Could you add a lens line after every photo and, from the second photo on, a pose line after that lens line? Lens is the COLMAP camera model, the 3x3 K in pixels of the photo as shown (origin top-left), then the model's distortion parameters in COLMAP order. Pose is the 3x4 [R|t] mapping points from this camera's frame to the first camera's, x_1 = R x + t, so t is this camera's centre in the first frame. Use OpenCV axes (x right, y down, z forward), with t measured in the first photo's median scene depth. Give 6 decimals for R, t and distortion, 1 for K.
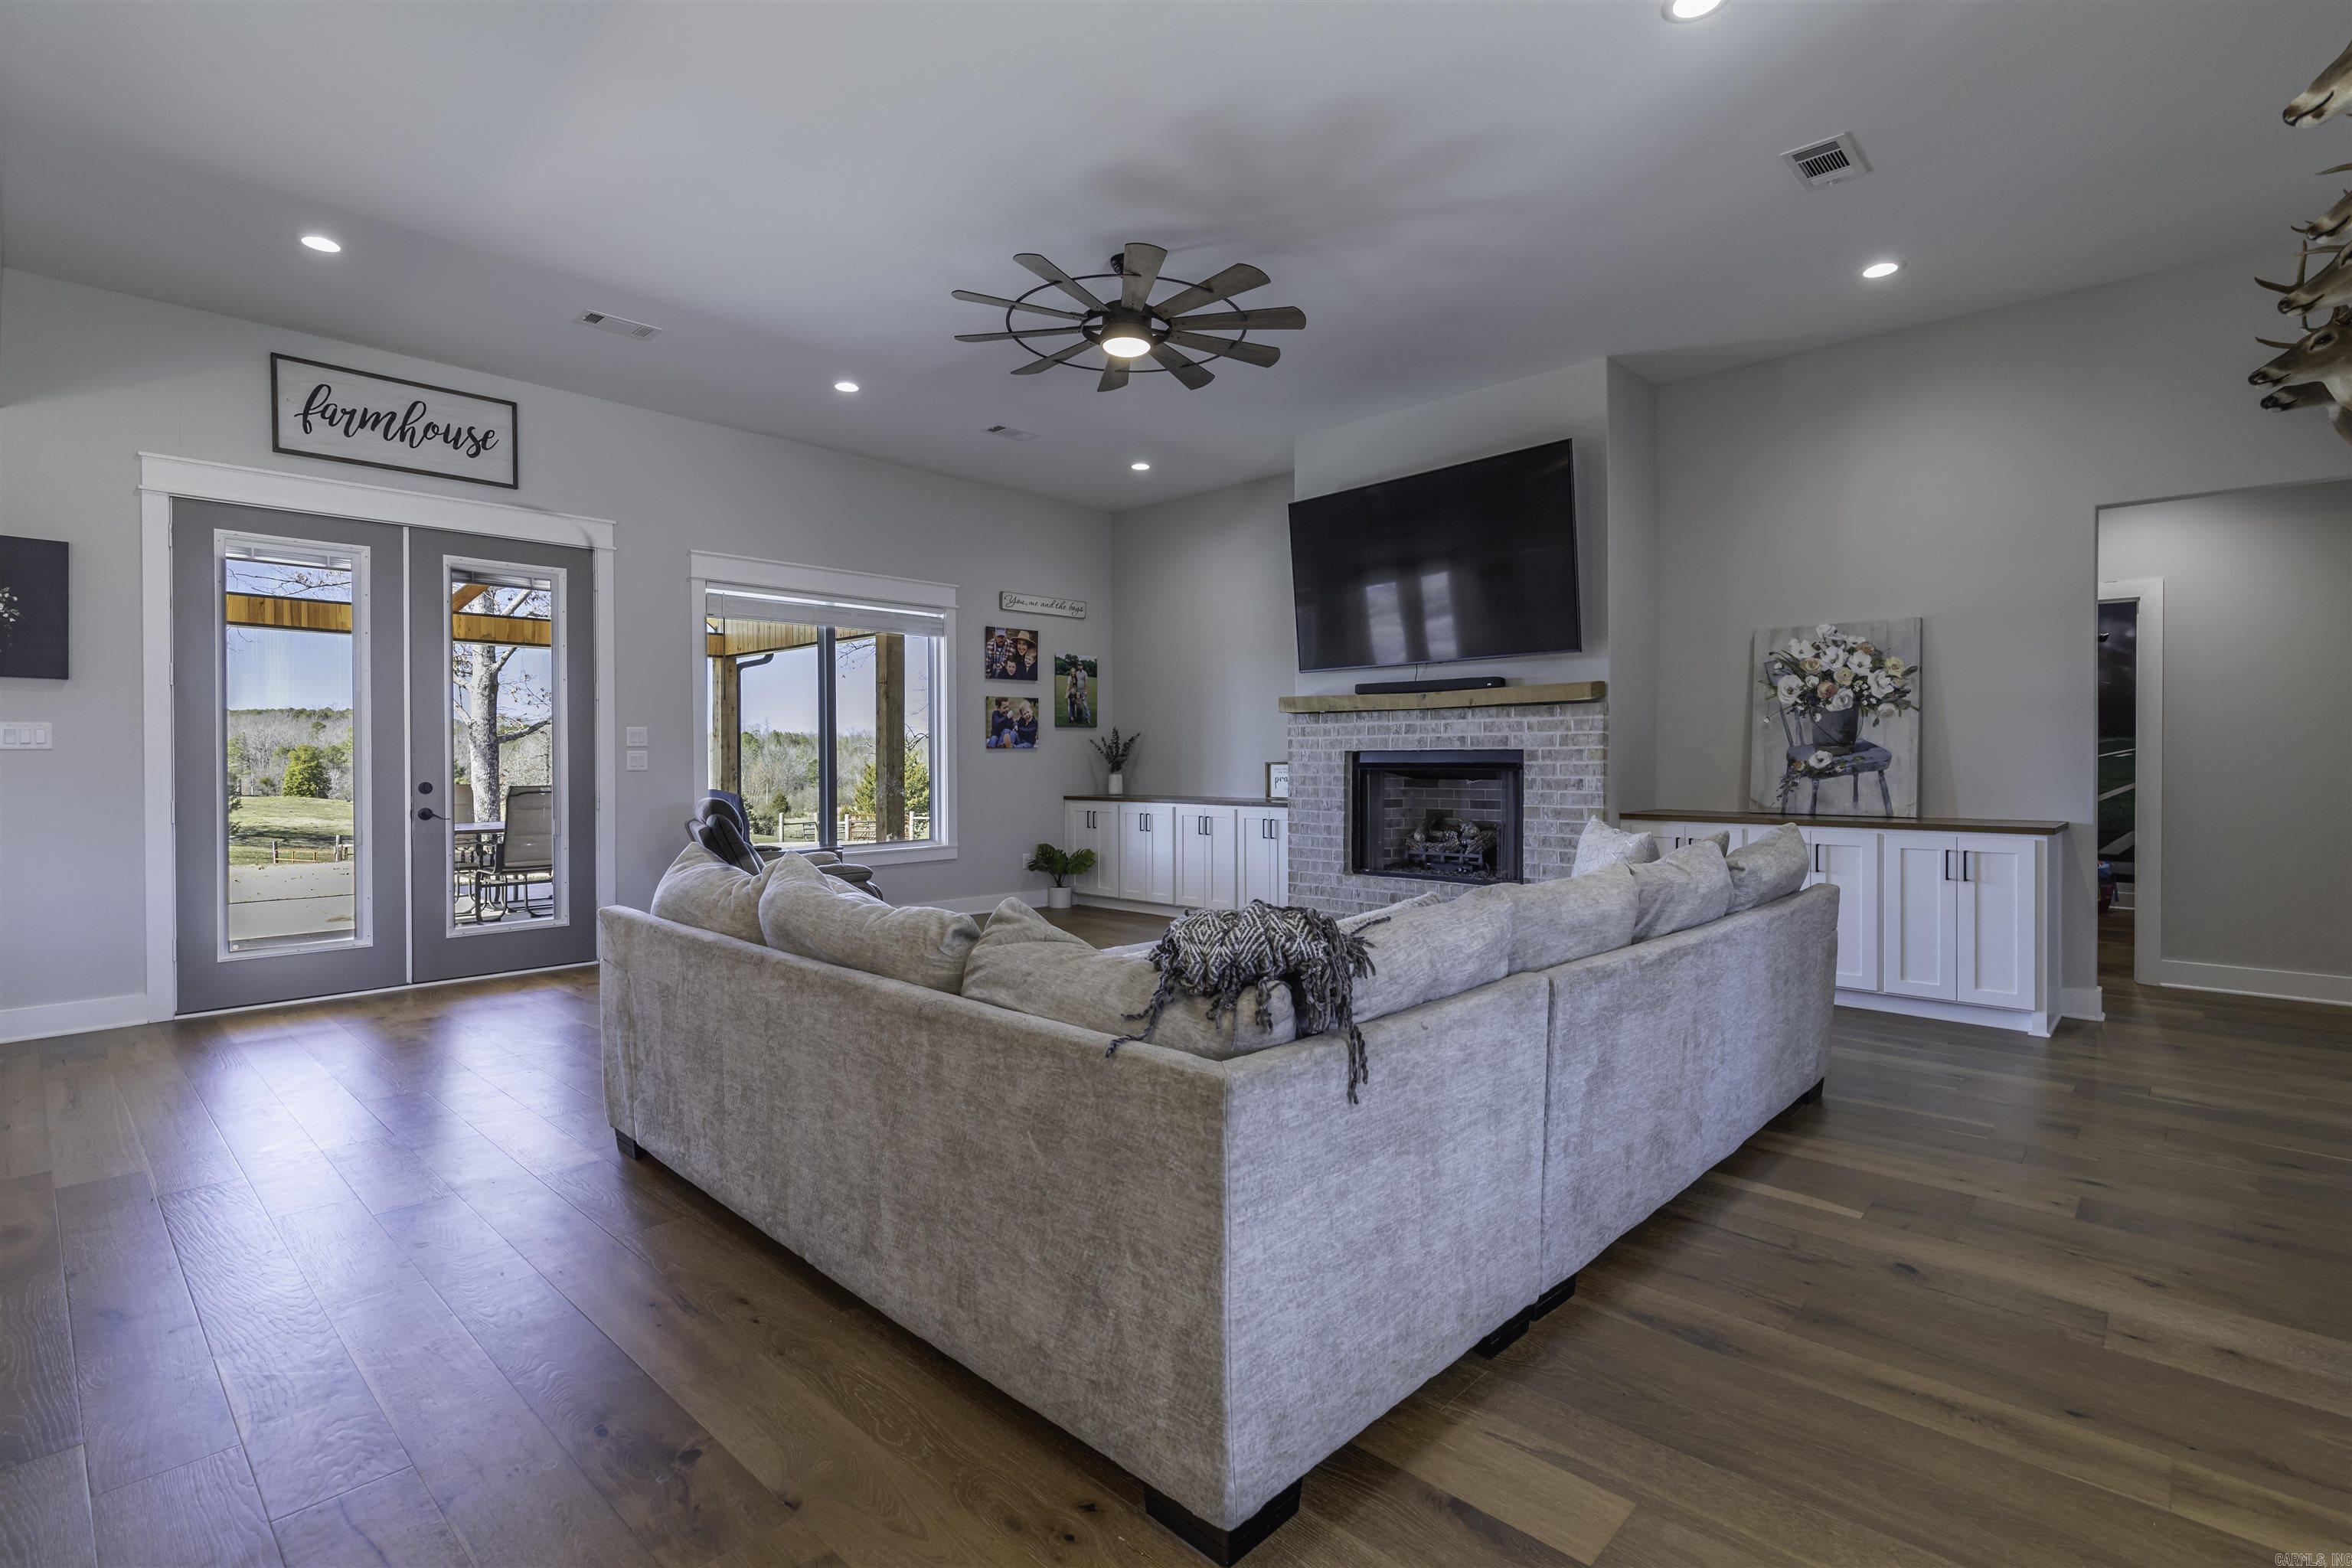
lens RADIAL K [[1075.4, 0, 1161.1], [0, 1075.4, 771.8], [0, 0, 1]] dist [0.010652, -0.005060]
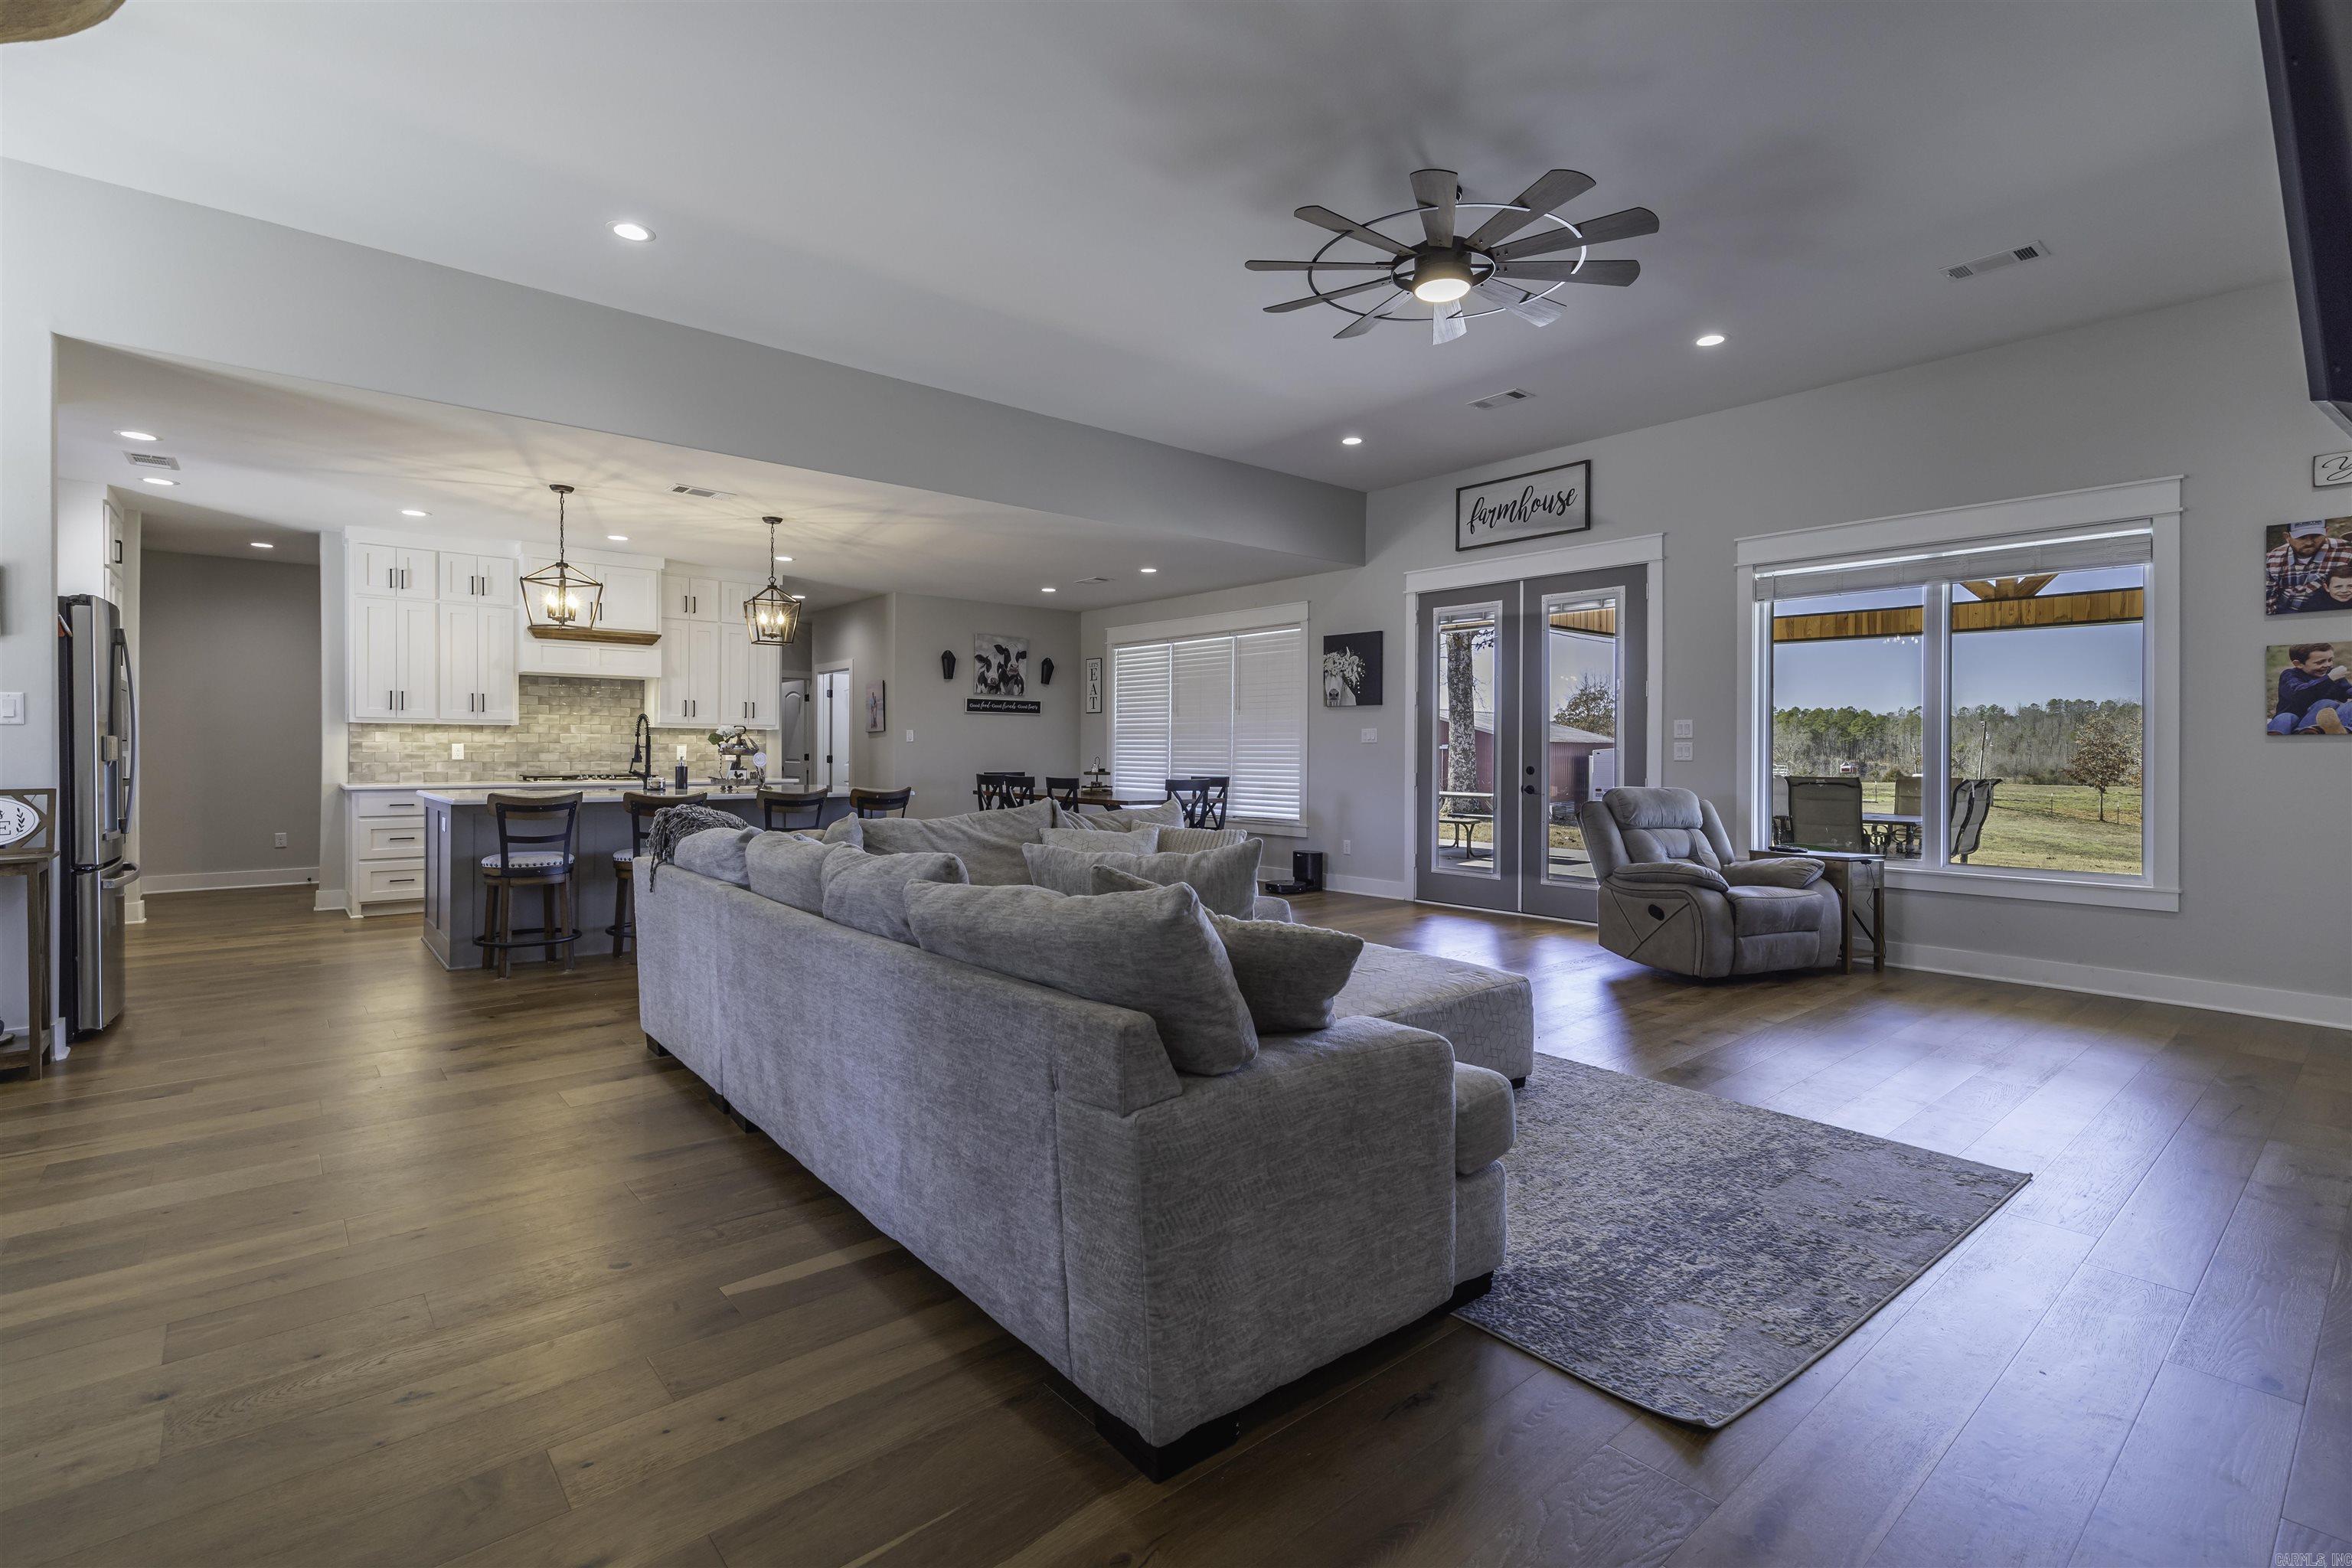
lens RADIAL K [[1075.4, 0, 1164.4], [0, 1075.4, 743.8], [0, 0, 1]] dist [0.010652, -0.005060]
pose [[-0.109211, -0.004790, -0.994007, 0.699600], [-0.017896, 0.999836, -0.002852, -0.007178], [0.993857, 0.017477, -0.109279, 0.690528]]
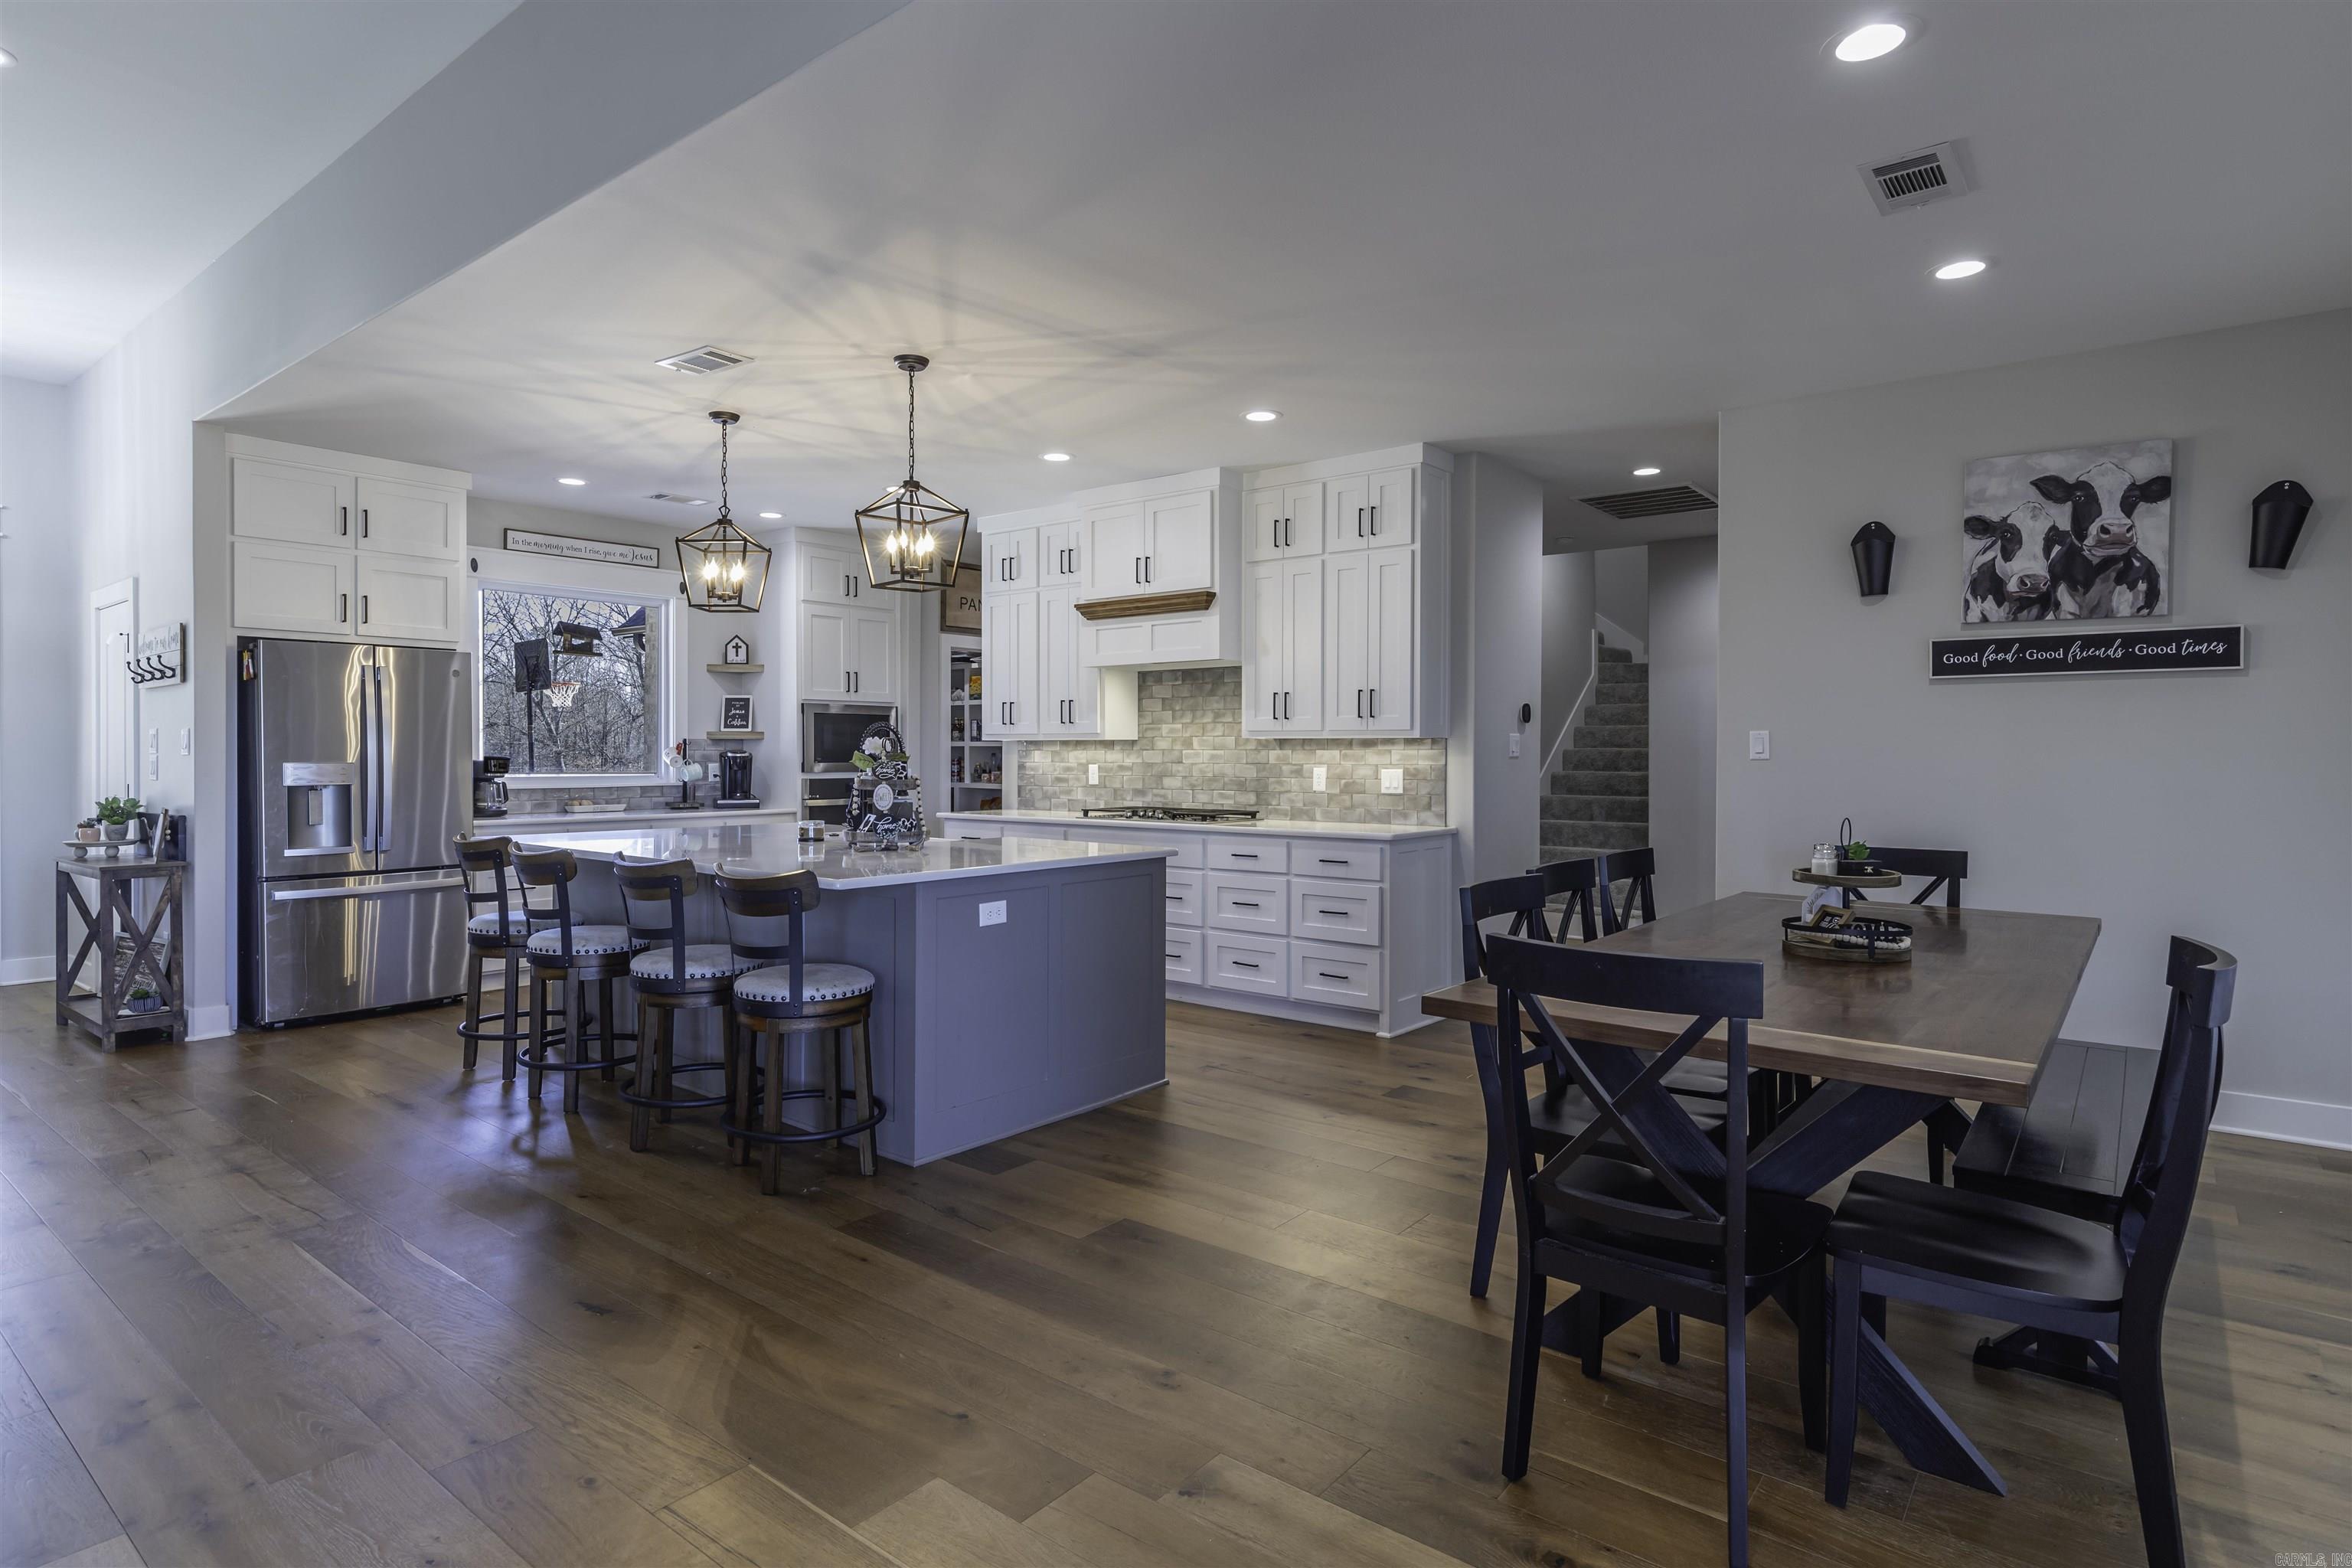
lens RADIAL K [[1225.4, 0, 1156.9], [0, 1225.4, 758.8], [0, 0, 1]] dist [-0.008446, -0.001478]
pose [[-0.996548, 0.001836, -0.082997, -0.569870], [0.000461, 0.999862, 0.016582, -0.022064], [0.083016, 0.016487, -0.996412, 0.896051]]
